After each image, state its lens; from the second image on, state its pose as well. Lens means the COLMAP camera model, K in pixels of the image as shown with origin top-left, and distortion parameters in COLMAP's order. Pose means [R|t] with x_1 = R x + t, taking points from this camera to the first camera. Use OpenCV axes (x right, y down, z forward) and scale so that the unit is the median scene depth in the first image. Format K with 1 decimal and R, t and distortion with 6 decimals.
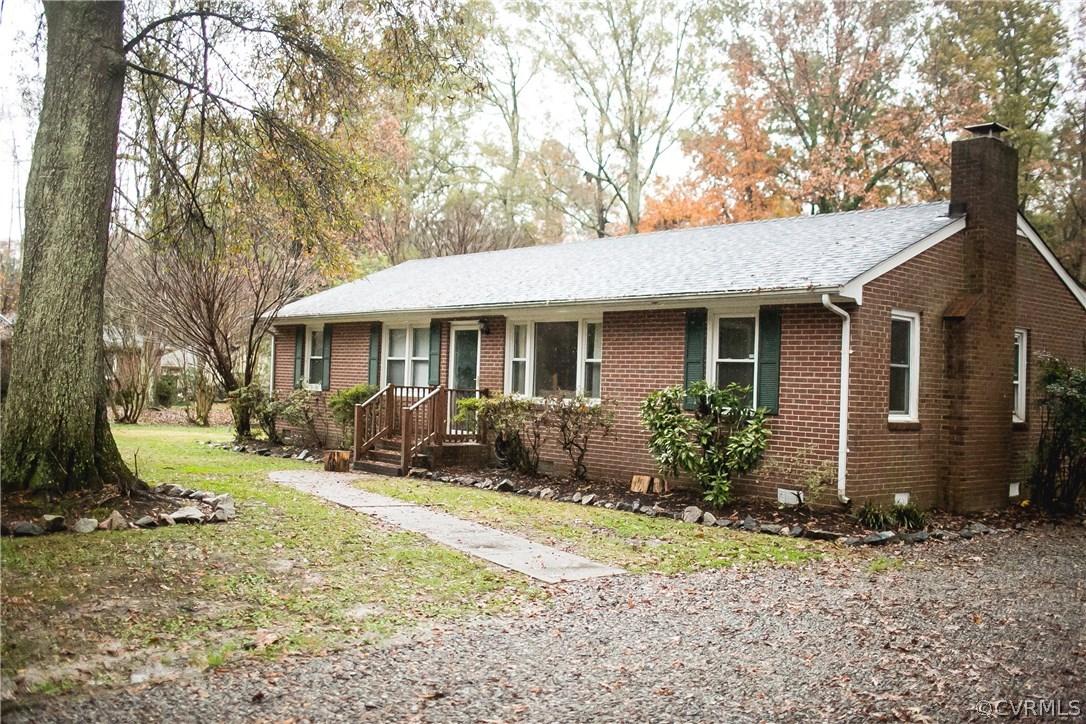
lens RADIAL K [[1035.0, 0, 543.0], [0, 1035.0, 362.0], [0, 0, 1]] dist [-0.080345, 0.002866]
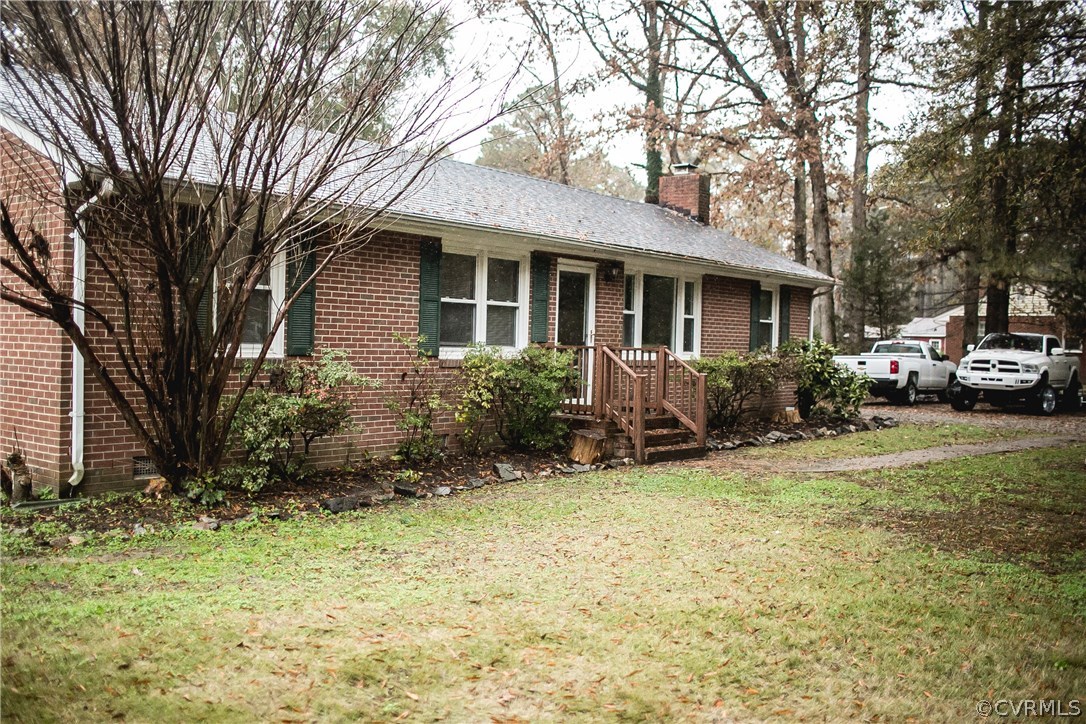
lens RADIAL K [[1035.0, 0, 543.0], [0, 1035.0, 362.0], [0, 0, 1]] dist [-0.080345, 0.002866]
pose [[-0.140713, -0.077409, 0.987020, -1.068780], [-0.075187, 0.994895, 0.067308, -0.016891], [-0.987191, -0.064740, -0.145815, 1.411291]]
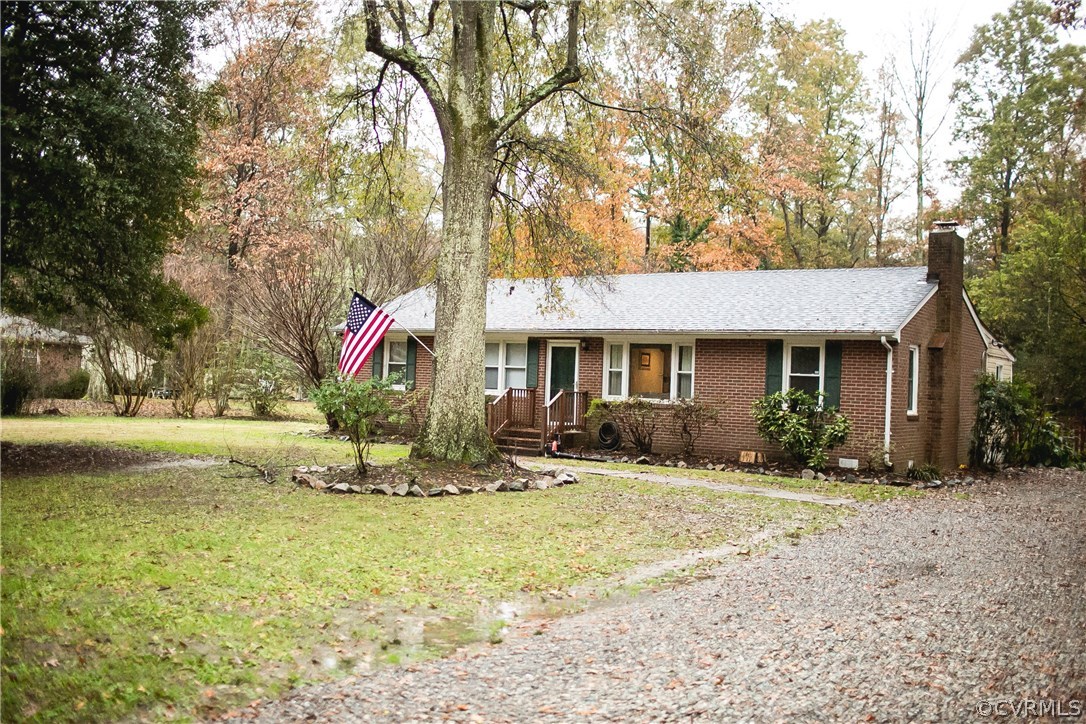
lens RADIAL K [[1035.0, 0, 543.0], [0, 1035.0, 362.0], [0, 0, 1]] dist [-0.080345, 0.002866]
pose [[0.975643, 0.005416, 0.219295, -0.489284], [-0.008035, 0.999907, 0.011055, -0.032064], [-0.219215, -0.012548, 0.975596, -0.367709]]
